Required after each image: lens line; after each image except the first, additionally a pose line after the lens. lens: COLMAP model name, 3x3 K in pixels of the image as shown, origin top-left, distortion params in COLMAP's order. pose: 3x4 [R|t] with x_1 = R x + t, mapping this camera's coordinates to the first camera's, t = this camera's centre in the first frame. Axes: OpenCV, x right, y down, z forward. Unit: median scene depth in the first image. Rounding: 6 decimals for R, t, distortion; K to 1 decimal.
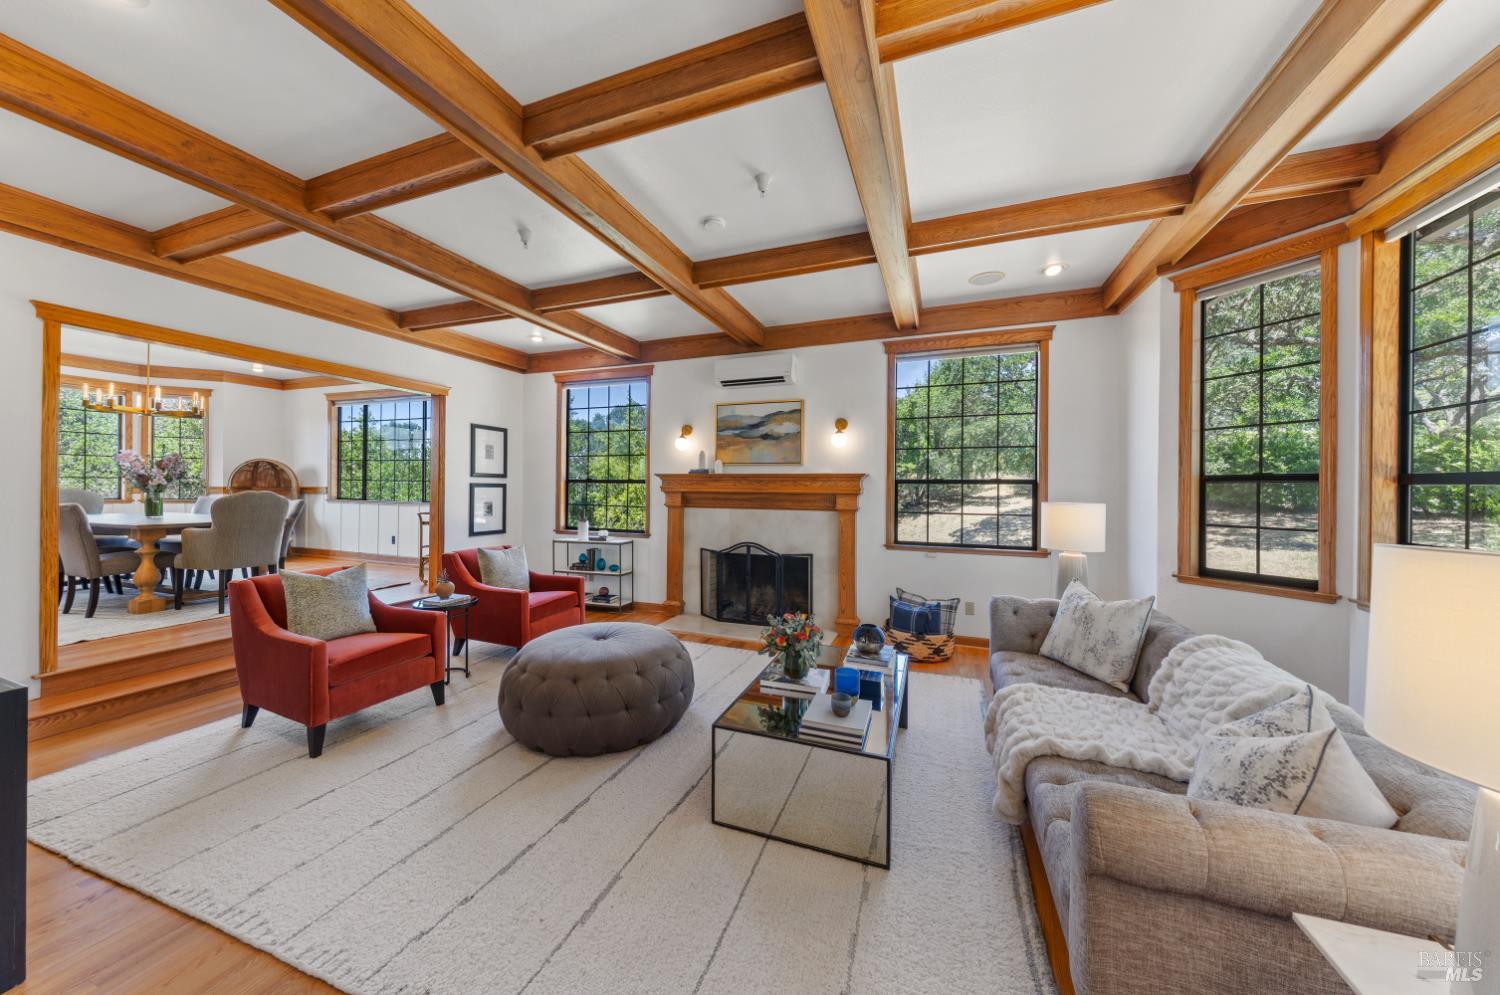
lens RADIAL K [[515.0, 0, 744.6], [0, 515.0, 487.7], [0, 0, 1]] dist [0.004206, -0.000905]
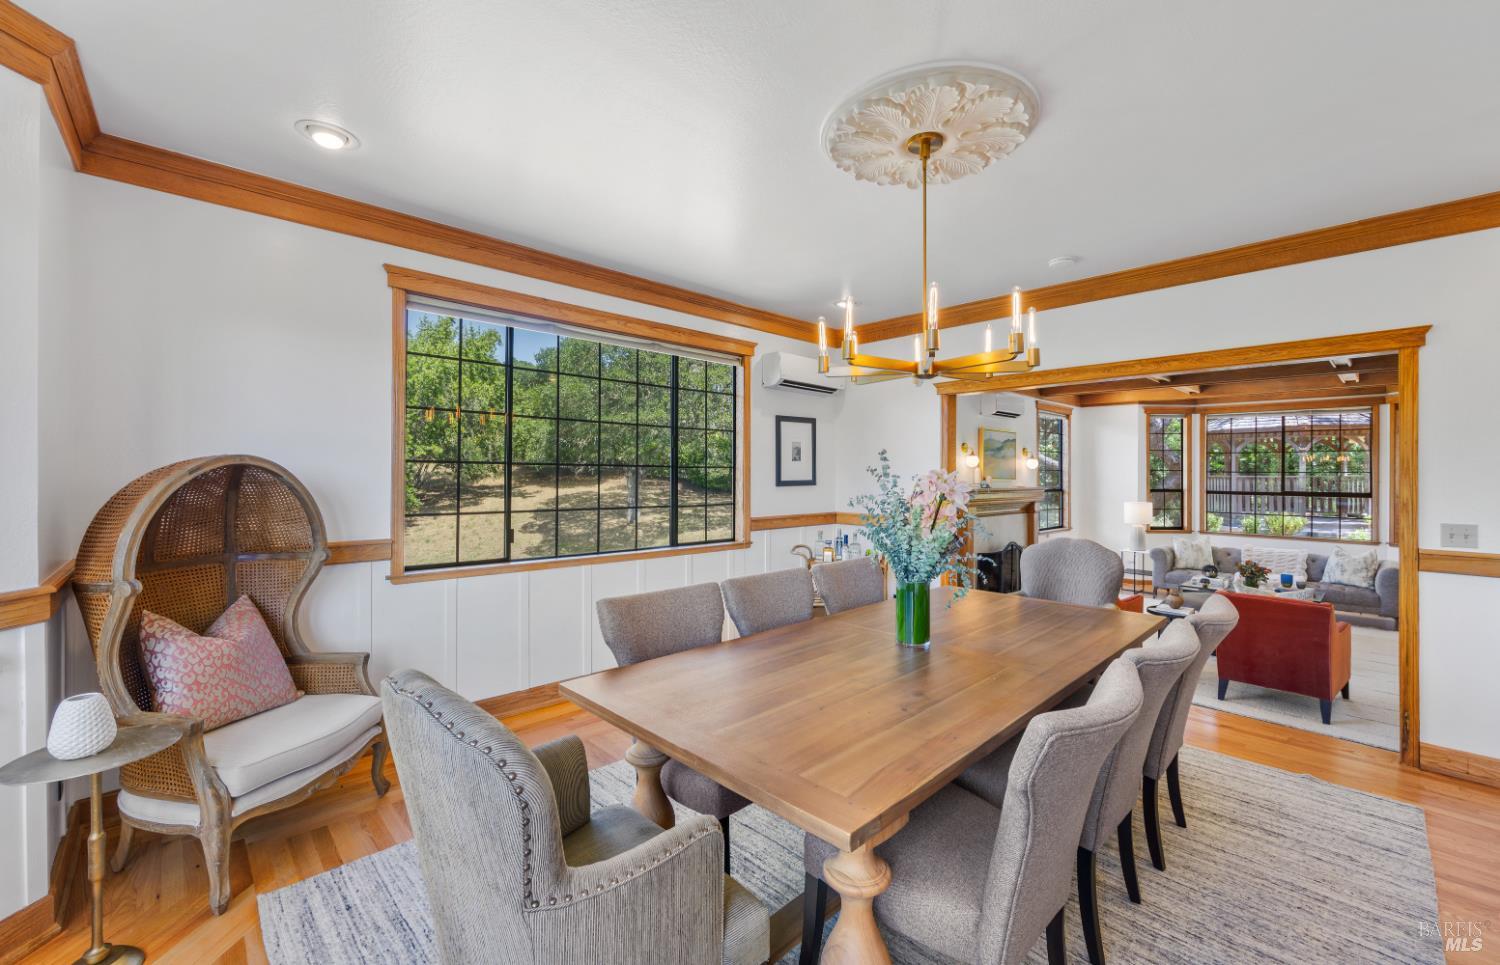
lens RADIAL K [[604.8, 0, 753.4], [0, 604.8, 475.1], [0, 0, 1]] dist [0.001494, 0.000012]
pose [[0.428022, -0.001905, 0.903766, -2.314476], [0.009773, 0.999949, -0.002521, -0.088031], [-0.903715, 0.009912, 0.428019, 1.329003]]
